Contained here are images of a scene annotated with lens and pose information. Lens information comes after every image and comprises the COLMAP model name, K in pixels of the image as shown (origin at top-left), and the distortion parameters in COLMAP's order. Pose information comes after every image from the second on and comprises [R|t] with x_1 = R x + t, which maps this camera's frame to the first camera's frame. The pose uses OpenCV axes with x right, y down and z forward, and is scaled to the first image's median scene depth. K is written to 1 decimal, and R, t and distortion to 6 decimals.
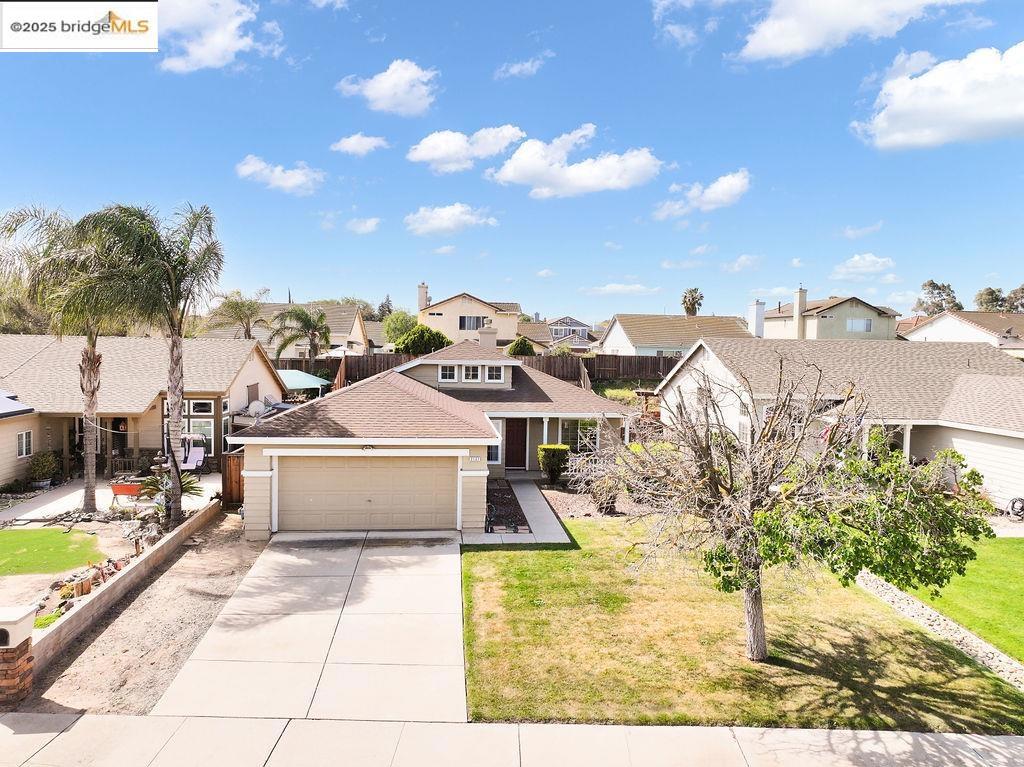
lens RADIAL K [[719.9, 0, 514.2], [0, 719.9, 378.2], [0, 0, 1]] dist [-0.006022, 0.024181]
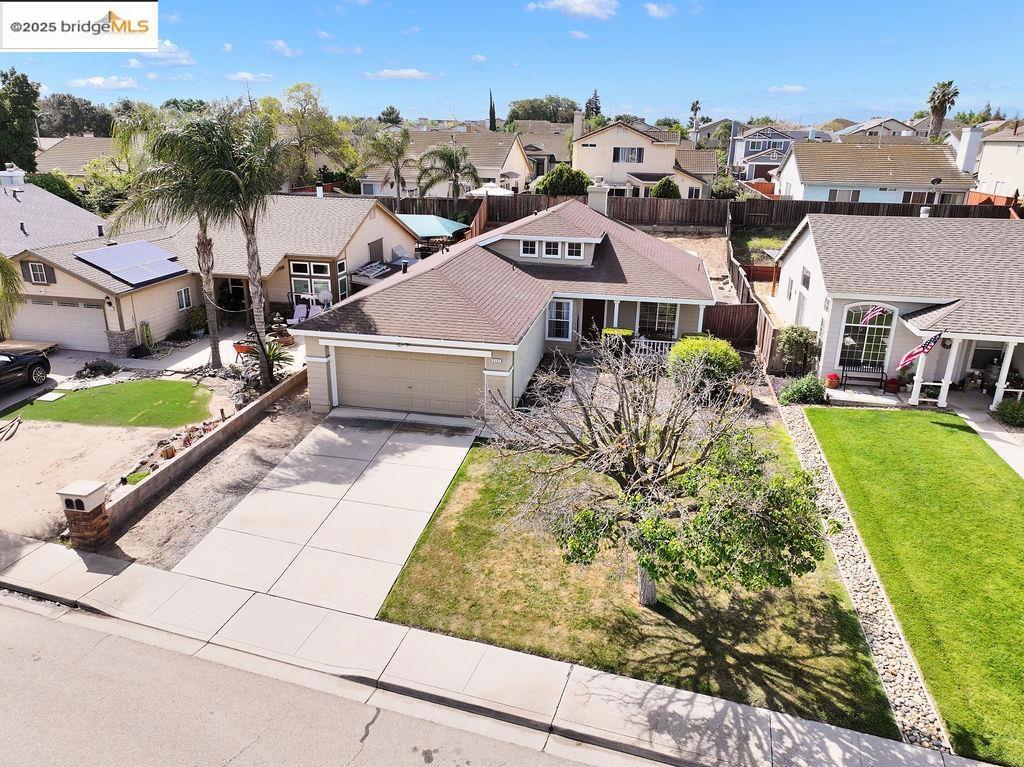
lens RADIAL K [[719.9, 0, 514.2], [0, 719.9, 378.2], [0, 0, 1]] dist [-0.006022, 0.024181]
pose [[0.956787, 0.091465, -0.276031, 0.291353], [-0.012622, 0.961412, 0.274821, -0.171512], [0.290516, -0.259461, 0.921021, 0.005176]]
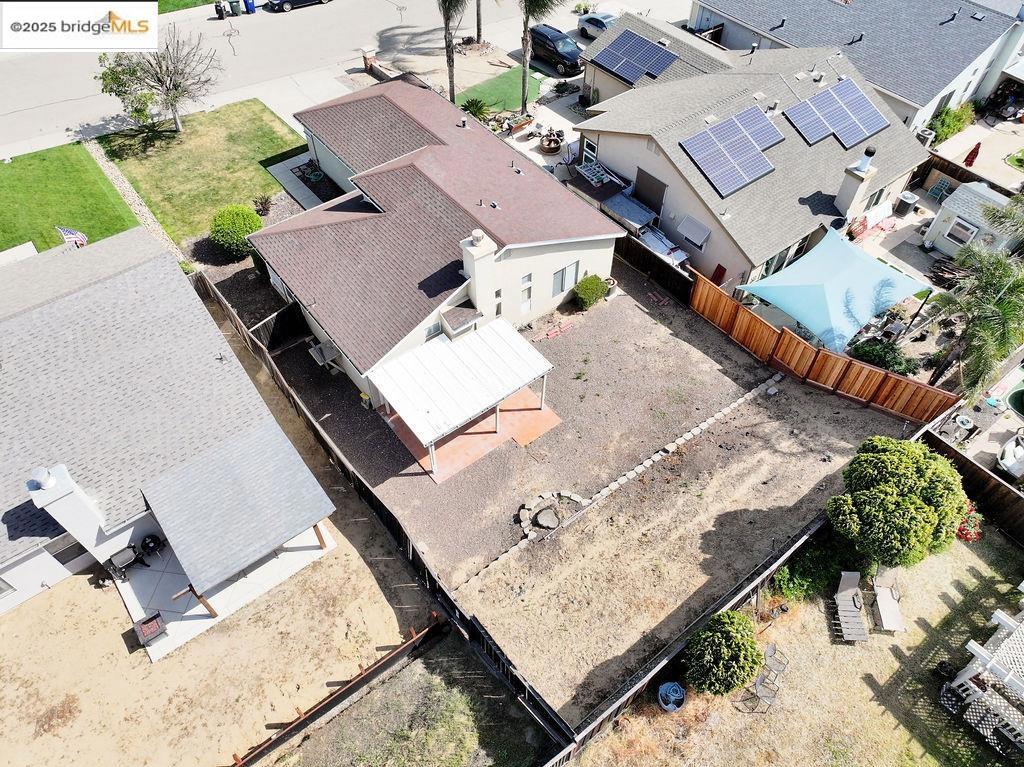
lens RADIAL K [[719.9, 0, 514.2], [0, 719.9, 378.2], [0, 0, 1]] dist [-0.006022, 0.024181]
pose [[-0.843903, 0.398471, -0.359233, 0.471718], [-0.046710, 0.612478, 0.789107, -1.075070], [0.534458, 0.682709, -0.498259, 2.898553]]
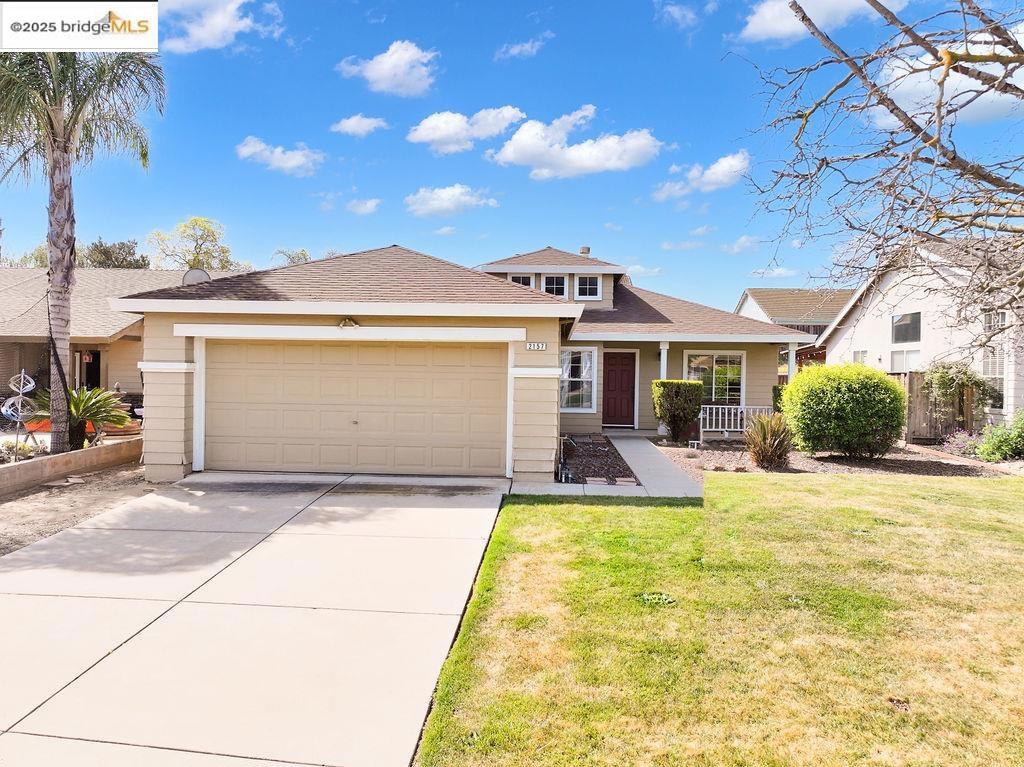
lens RADIAL K [[719.9, 0, 514.2], [0, 719.9, 378.2], [0, 0, 1]] dist [-0.006022, 0.024181]
pose [[0.987843, -0.000768, -0.155454, 0.015551], [-0.005390, 0.999217, -0.039191, 0.169981], [0.155362, 0.039553, 0.987065, 0.487096]]
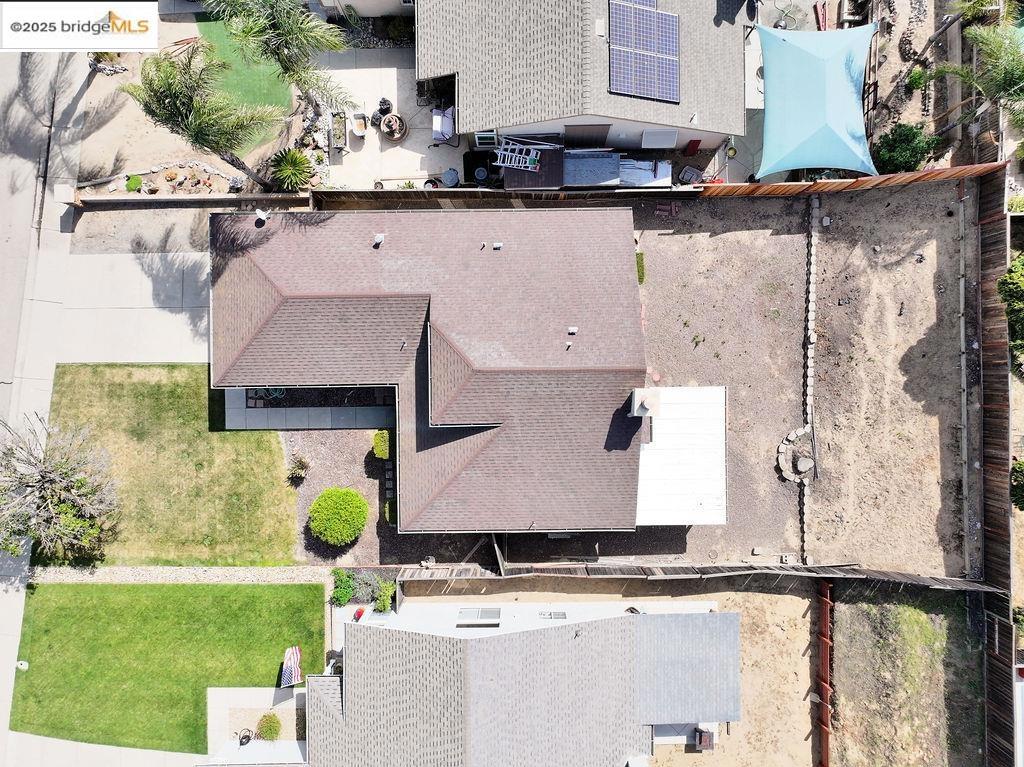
lens RADIAL K [[719.9, 0, 514.2], [0, 719.9, 378.2], [0, 0, 1]] dist [-0.006022, 0.024181]
pose [[-0.087706, 0.996088, -0.010828, -0.082841], [-0.041555, 0.007202, 0.999110, -1.548366], [0.995279, 0.088078, 0.040761, 1.665279]]
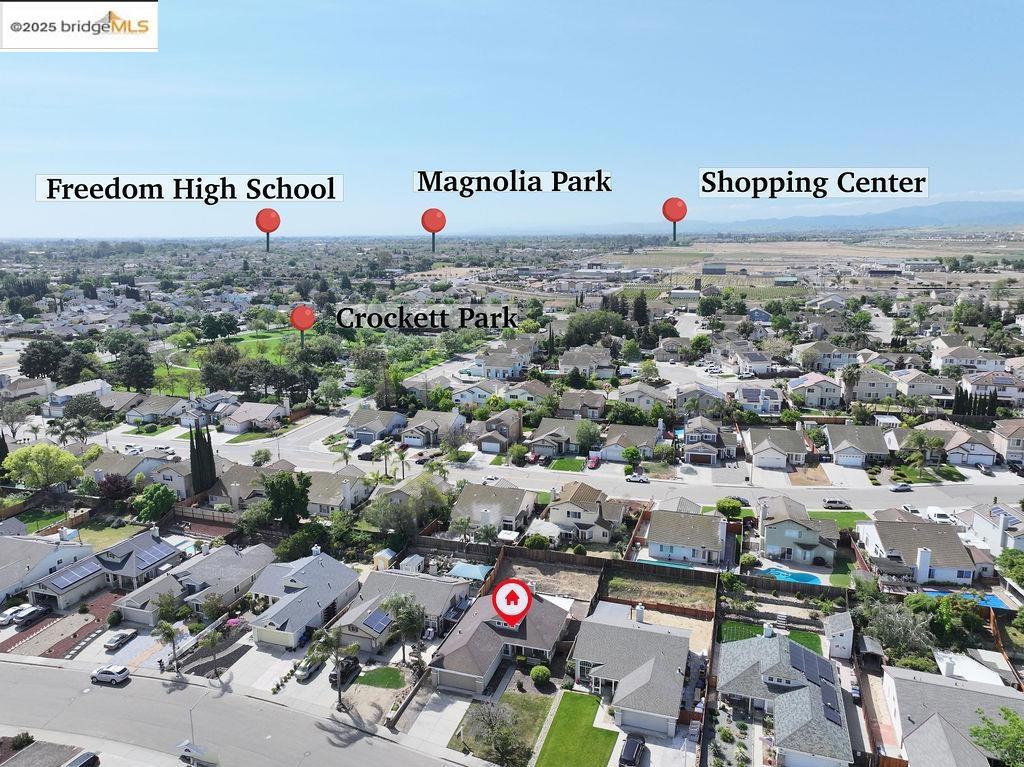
lens RADIAL K [[719.9, 0, 514.2], [0, 719.9, 378.2], [0, 0, 1]] dist [-0.006022, 0.024181]
pose [[0.914377, 0.058753, -0.400579, 1.895727], [0.002300, 0.988645, 0.150255, -2.493262], [0.404858, -0.138311, 0.903858, -2.761218]]
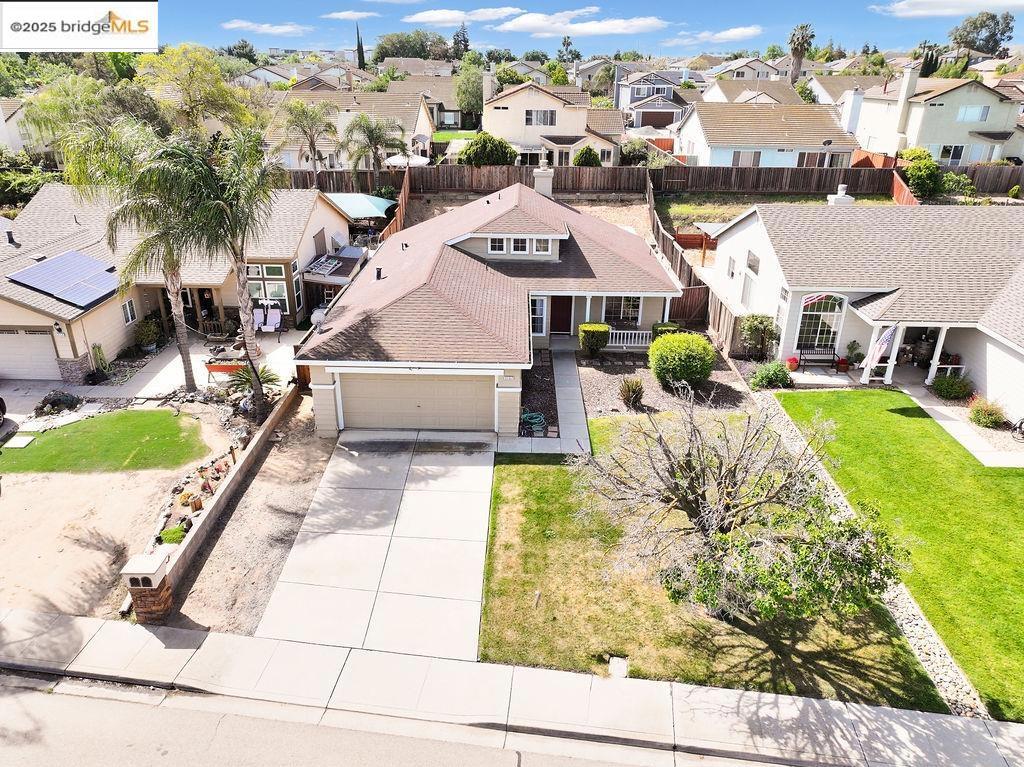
lens RADIAL K [[719.9, 0, 514.2], [0, 719.9, 378.2], [0, 0, 1]] dist [-0.006022, 0.024181]
pose [[0.993575, 0.040400, -0.105720, 0.077090], [-0.000087, 0.934389, 0.356255, -0.307516], [0.113177, -0.353957, 0.928389, -0.042220]]
